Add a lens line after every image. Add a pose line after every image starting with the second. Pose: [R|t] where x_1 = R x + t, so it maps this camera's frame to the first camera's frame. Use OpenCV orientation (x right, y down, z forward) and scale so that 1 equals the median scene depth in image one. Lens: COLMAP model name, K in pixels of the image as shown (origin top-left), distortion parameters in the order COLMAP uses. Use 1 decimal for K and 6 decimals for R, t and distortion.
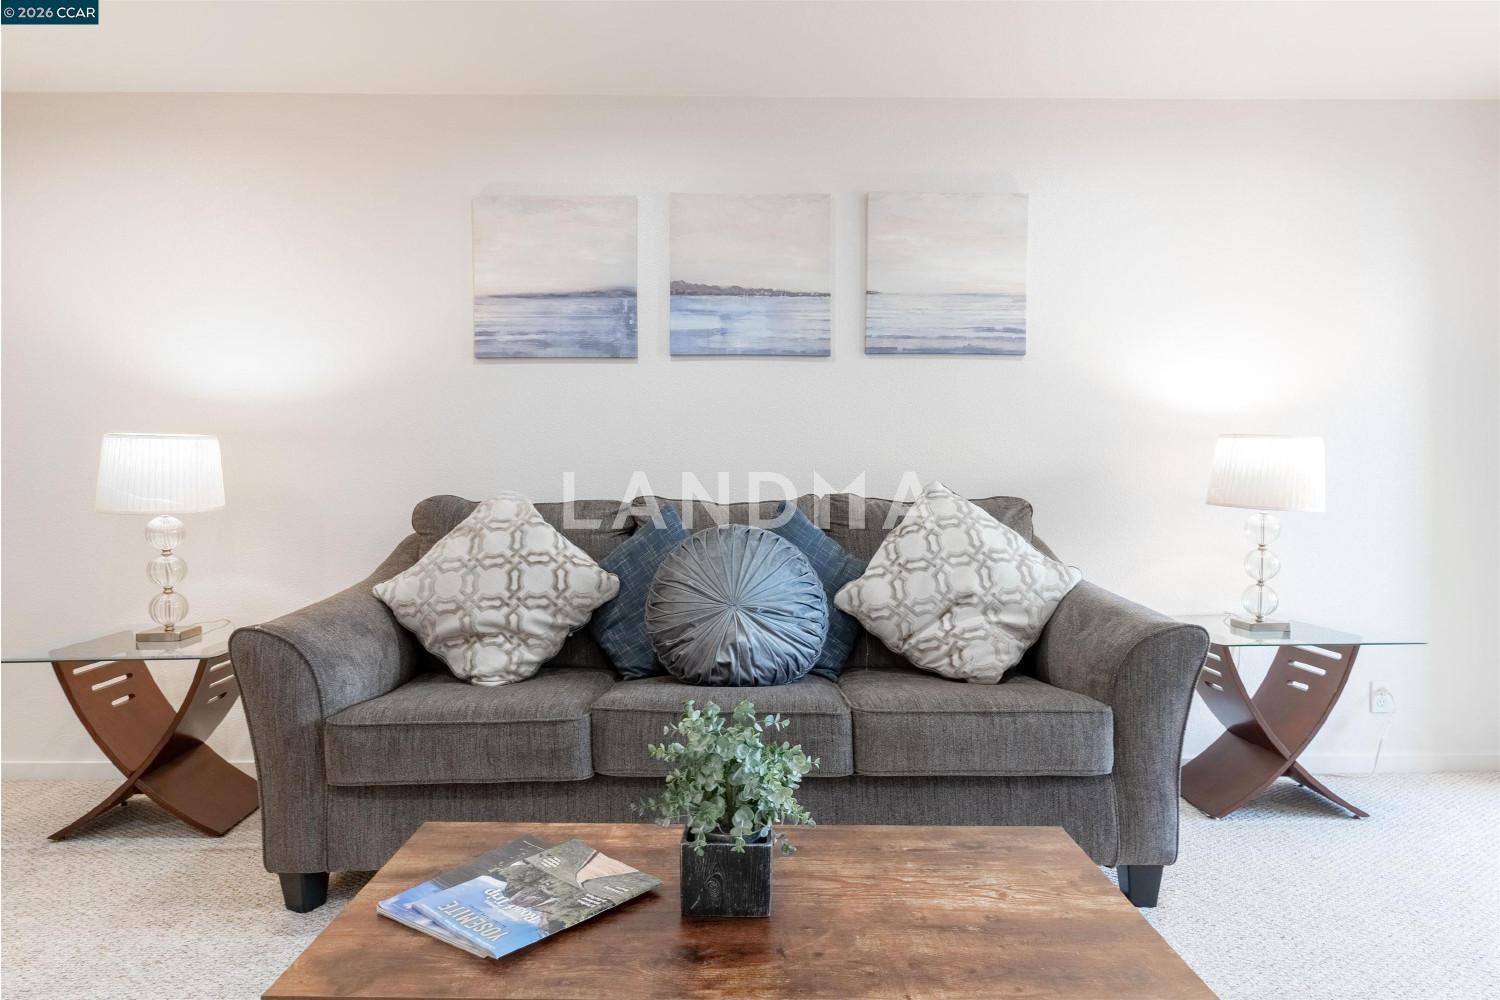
lens RADIAL K [[894.4, 0, 749.2], [0, 894.4, 503.8], [0, 0, 1]] dist [0.013306, -0.002042]
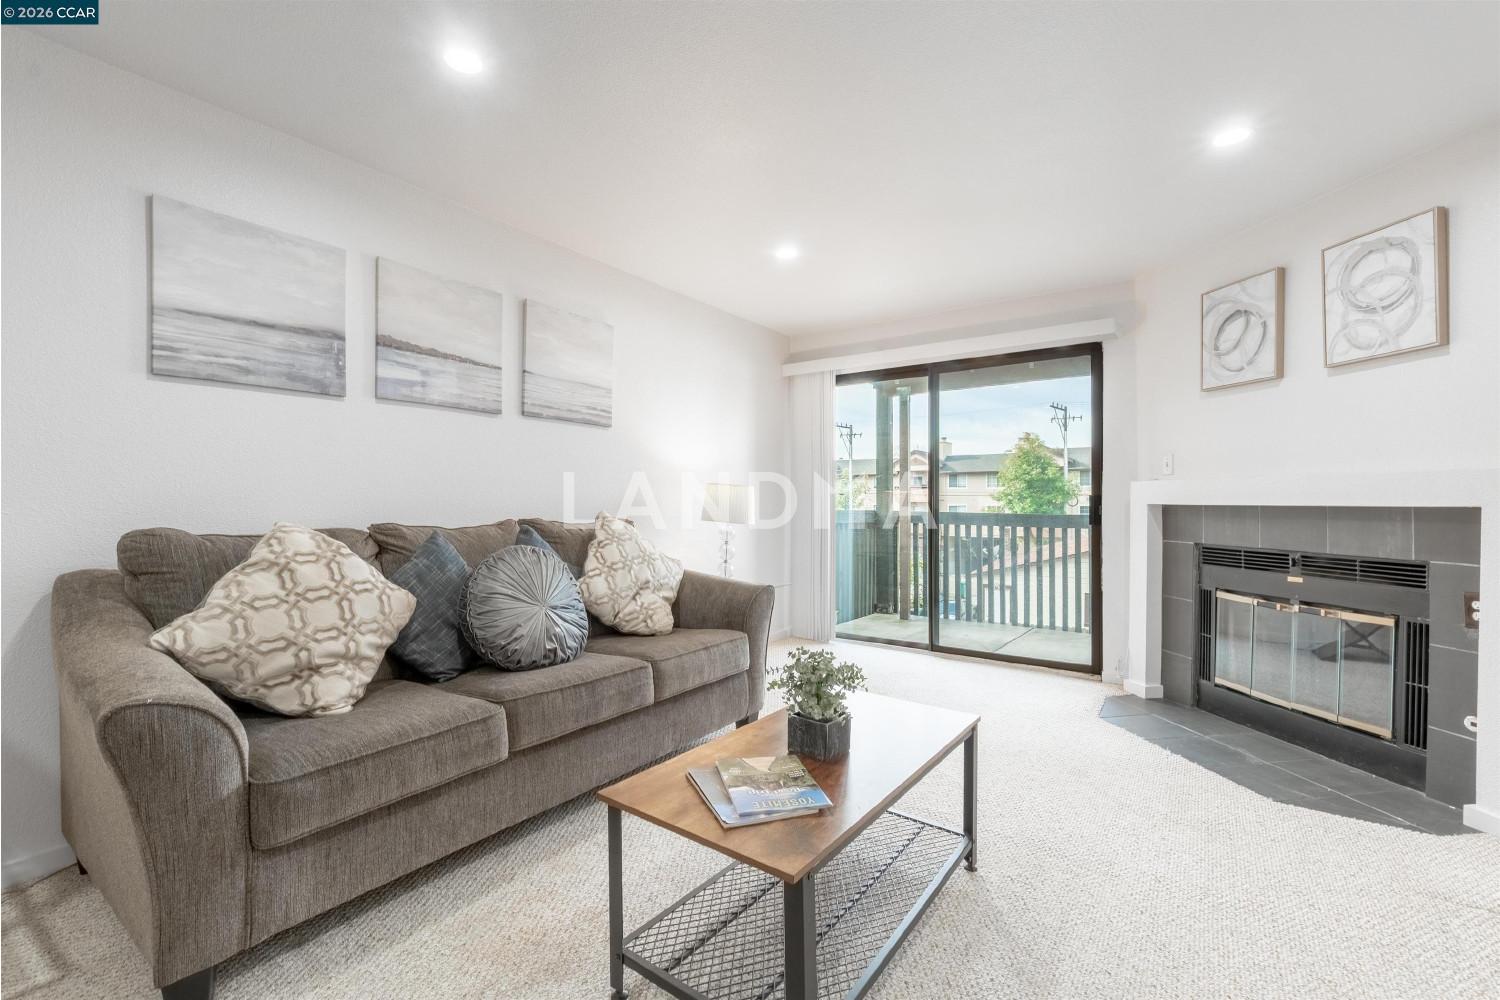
lens RADIAL K [[660.8, 0, 746.0], [0, 660.8, 501.4], [0, 0, 1]] dist [-0.004135, -0.000338]
pose [[0.582098, 0.002900, 0.813114, -0.599075], [0.002170, 0.999985, -0.005119, -0.035729], [-0.813116, 0.004744, 0.582083, 0.158398]]
